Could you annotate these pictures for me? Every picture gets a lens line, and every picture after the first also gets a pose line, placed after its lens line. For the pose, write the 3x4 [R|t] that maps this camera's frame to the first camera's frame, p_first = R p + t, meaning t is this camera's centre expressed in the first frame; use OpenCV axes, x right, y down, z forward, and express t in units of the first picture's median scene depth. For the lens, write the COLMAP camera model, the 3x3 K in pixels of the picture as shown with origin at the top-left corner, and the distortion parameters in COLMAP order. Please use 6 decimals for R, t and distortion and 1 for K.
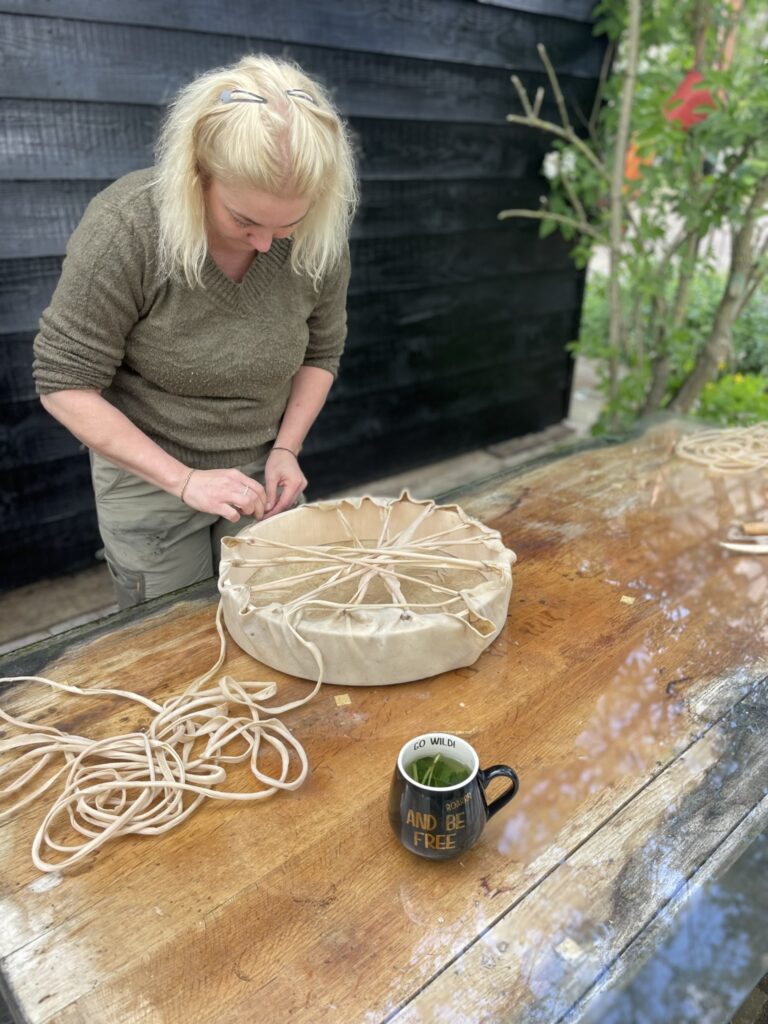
lens RADIAL K [[740.4, 0, 384.0], [0, 740.4, 512.0], [0, 0, 1]] dist [0.051634, -0.106685]
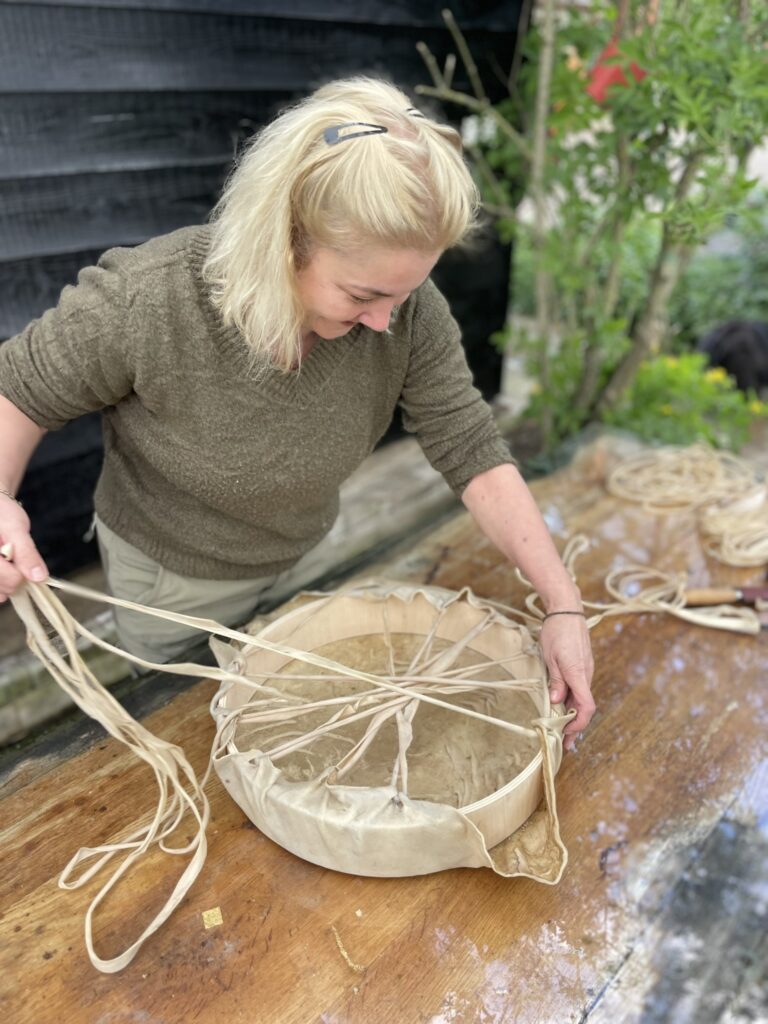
lens RADIAL K [[740.4, 0, 384.0], [0, 740.4, 512.0], [0, 0, 1]] dist [0.051634, -0.106685]
pose [[0.996043, -0.055163, 0.069675, 0.038447], [0.050182, 0.996190, 0.071326, -0.092301], [-0.073344, -0.067547, 0.995017, 0.079867]]
